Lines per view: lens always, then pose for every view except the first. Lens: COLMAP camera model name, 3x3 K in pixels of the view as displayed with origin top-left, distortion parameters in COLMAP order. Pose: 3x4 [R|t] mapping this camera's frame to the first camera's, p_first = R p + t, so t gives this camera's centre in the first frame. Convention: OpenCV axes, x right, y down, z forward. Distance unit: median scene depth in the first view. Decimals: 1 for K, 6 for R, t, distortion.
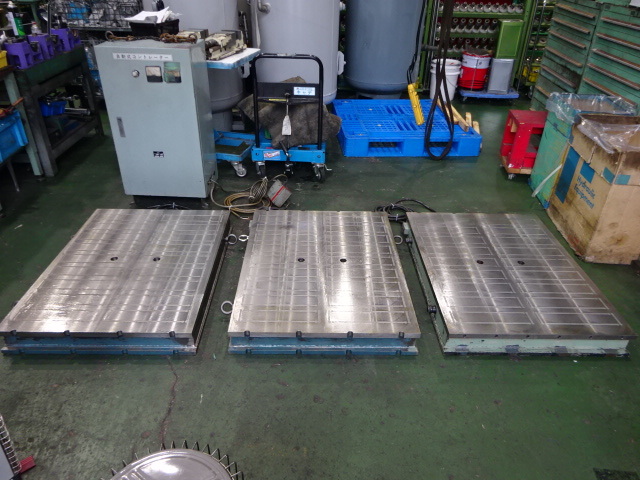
lens RADIAL K [[467.6, 0, 320.0], [0, 467.6, 240.0], [0, 0, 1]] dist [-0.005449, -0.004875]
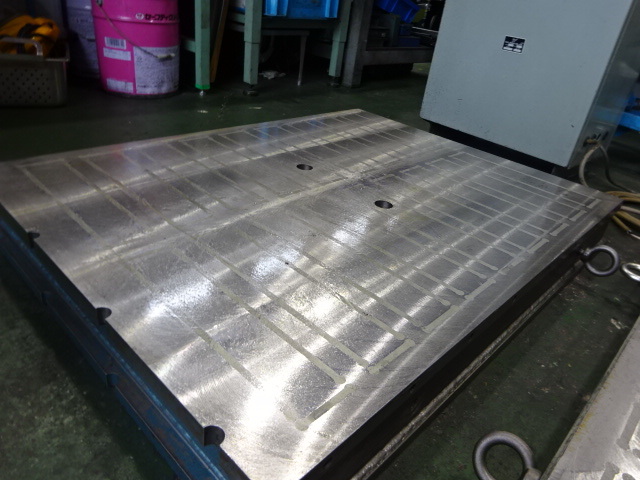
lens RADIAL K [[467.6, 0, 320.0], [0, 467.6, 240.0], [0, 0, 1]] dist [-0.005449, -0.004875]
pose [[0.710075, 0.403202, -0.577253, -0.134739], [-0.457944, 0.887191, 0.056375, 0.058324], [0.534865, 0.224320, 0.814617, 0.567410]]
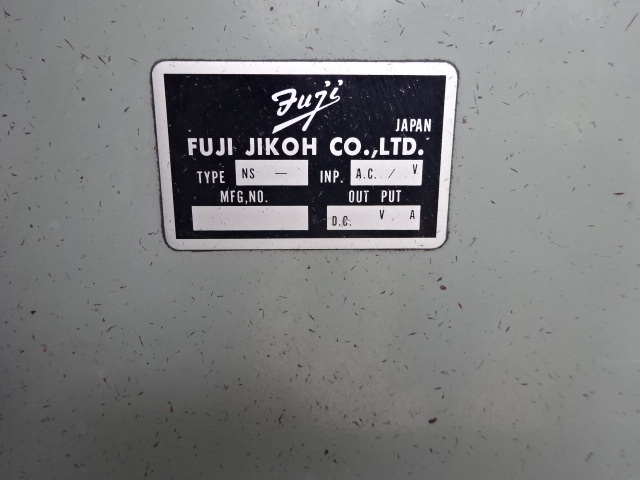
lens RADIAL K [[467.6, 0, 320.0], [0, 467.6, 240.0], [0, 0, 1]] dist [-0.005449, -0.004875]
pose [[0.999618, -0.021364, 0.017526, -0.355136], [0.025617, 0.954275, -0.297830, -0.170894], [-0.010362, 0.298165, 0.954458, 0.993051]]
